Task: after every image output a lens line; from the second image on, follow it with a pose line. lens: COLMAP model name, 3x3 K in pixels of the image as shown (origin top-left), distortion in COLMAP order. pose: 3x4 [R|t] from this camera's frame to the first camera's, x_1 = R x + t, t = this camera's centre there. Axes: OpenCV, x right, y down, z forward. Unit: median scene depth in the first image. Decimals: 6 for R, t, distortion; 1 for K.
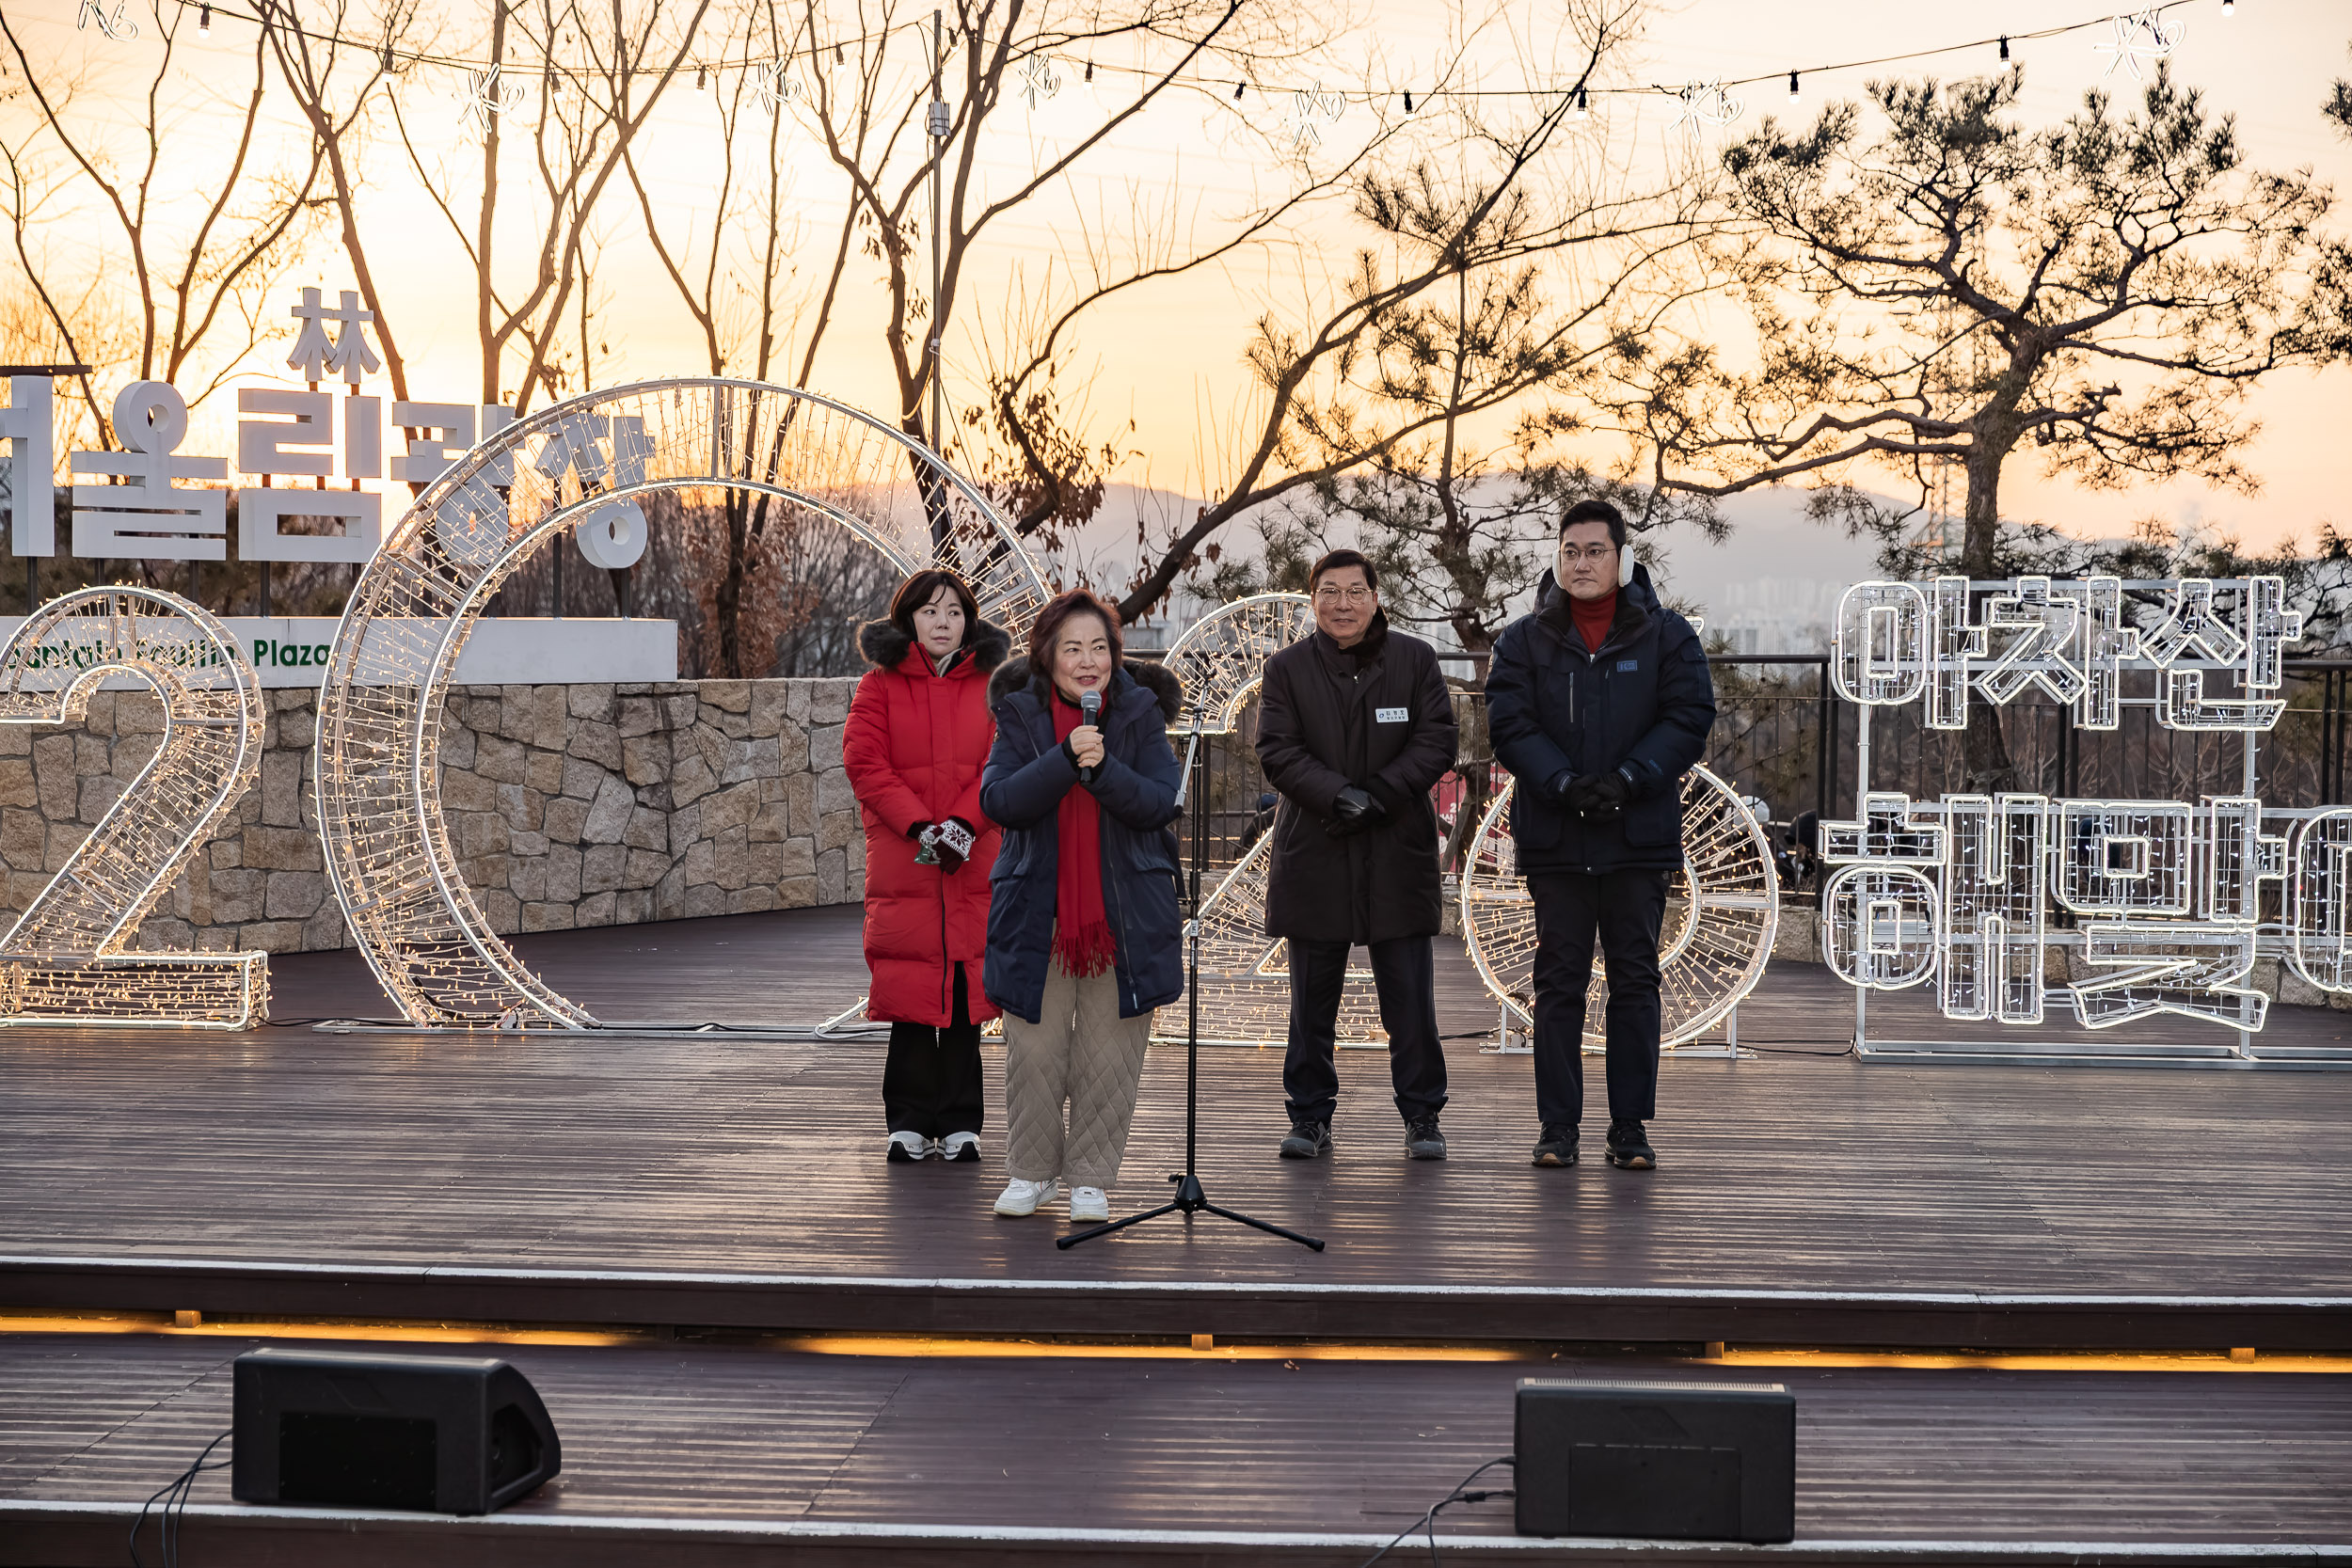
lens RADIAL K [[3756.1, 0, 1176.0], [0, 3756.1, 797.6], [0, 0, 1]] dist [0.048790, 0.000000]
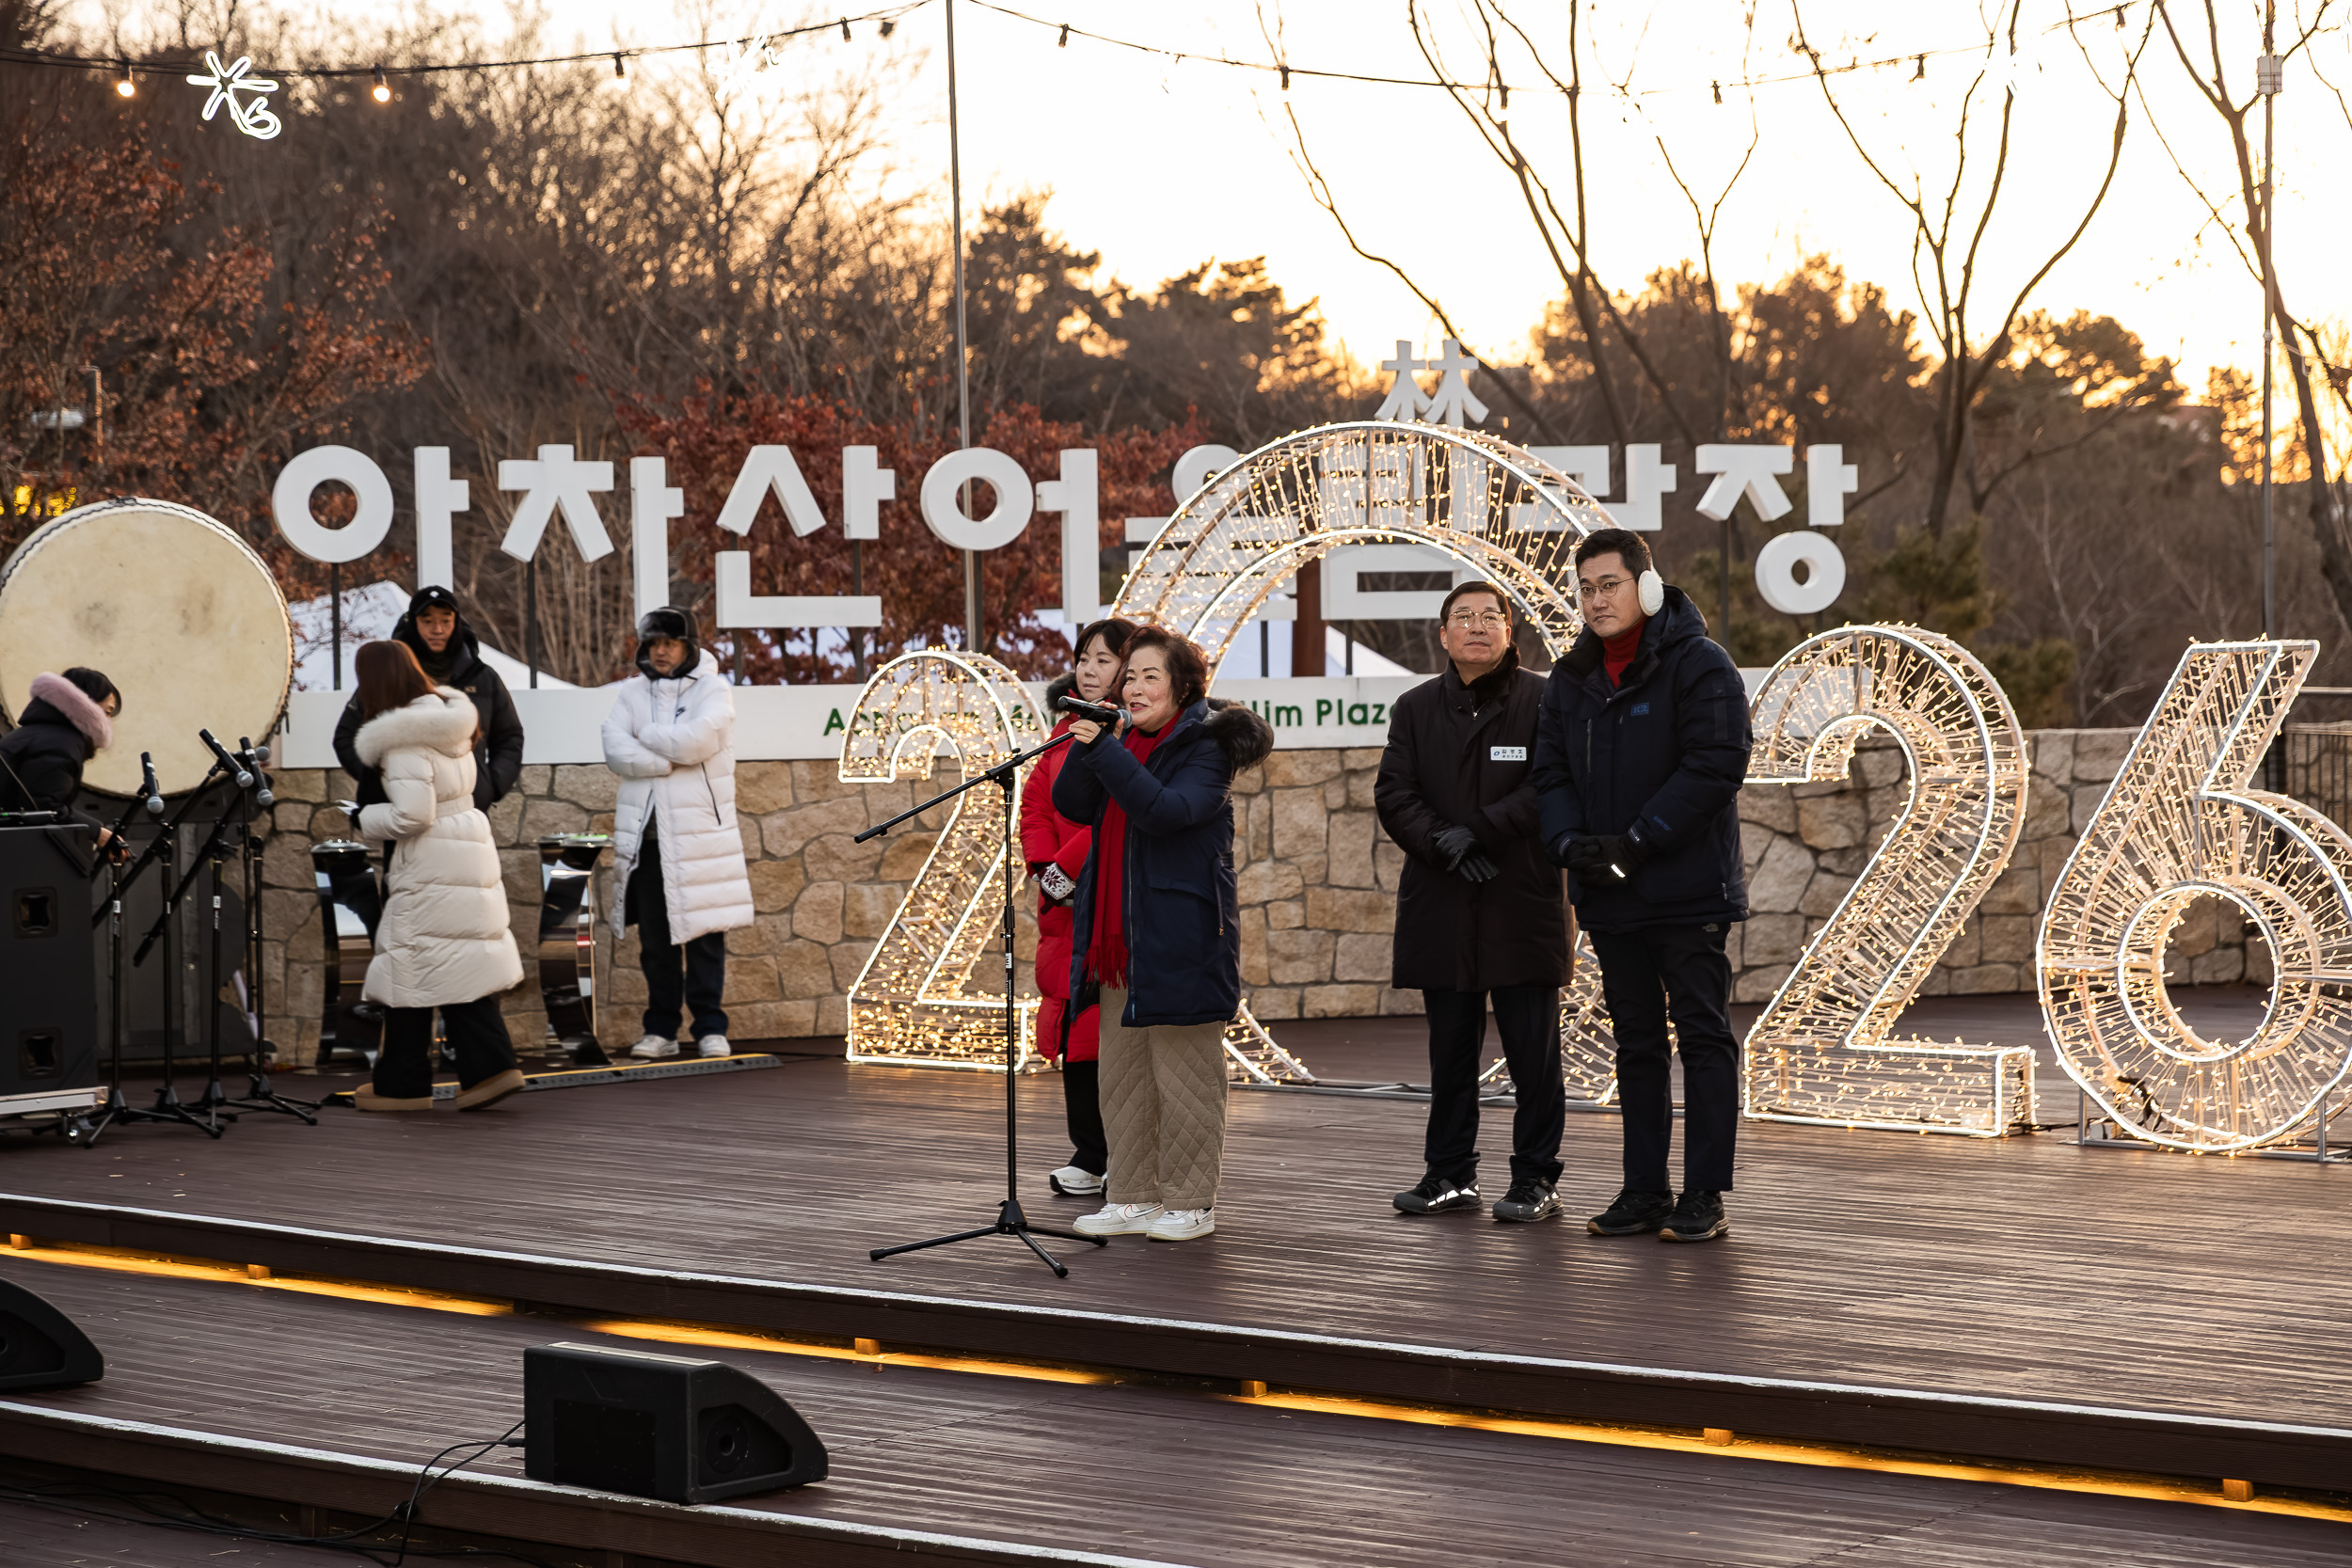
lens RADIAL K [[4730.5, 0, 1175.5], [0, 4730.5, 773.5], [0, 0, 1]] dist [0.092933, 0.000000]
pose [[0.771357, -0.010288, -0.636320, 0.521003], [-0.007601, 0.999649, -0.025375, 0.009644], [0.636358, 0.024410, 0.771008, 0.013675]]
